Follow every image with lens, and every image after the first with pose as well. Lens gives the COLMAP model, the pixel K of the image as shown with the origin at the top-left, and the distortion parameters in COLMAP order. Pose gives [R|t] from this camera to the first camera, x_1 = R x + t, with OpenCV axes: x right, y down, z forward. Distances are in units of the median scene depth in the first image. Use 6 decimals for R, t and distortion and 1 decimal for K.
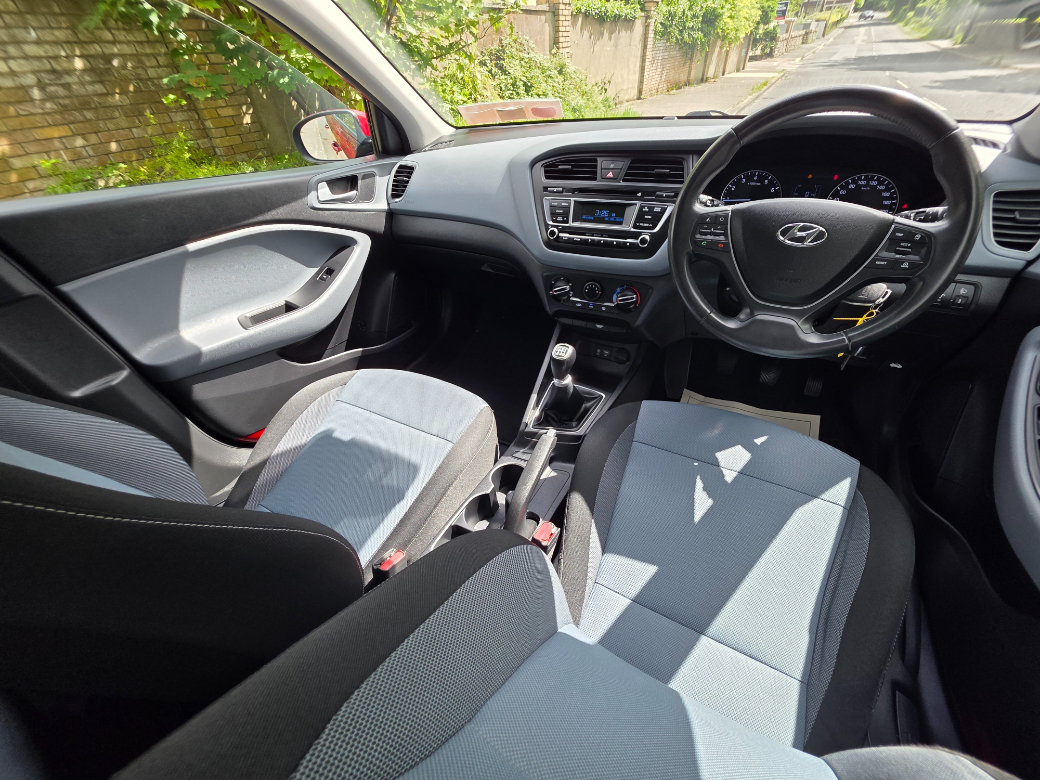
lens RADIAL K [[408.3, 0, 520.0], [0, 408.3, 390.0], [0, 0, 1]] dist [0.007445, 0.000567]
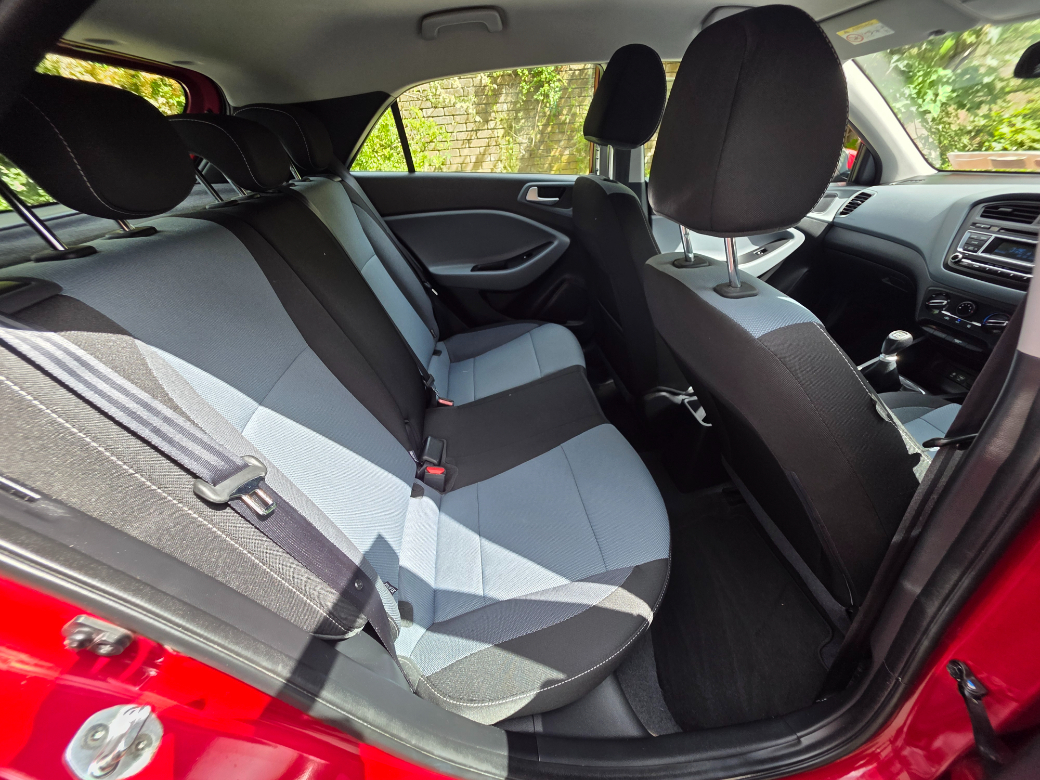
lens RADIAL K [[408.3, 0, 520.0], [0, 408.3, 390.0], [0, 0, 1]] dist [0.007445, 0.000567]
pose [[0.563718, 0.474139, -0.676324, 0.306972], [-0.499751, 0.847732, 0.177762, 0.335376], [0.657626, 0.237786, 0.714833, -0.572389]]
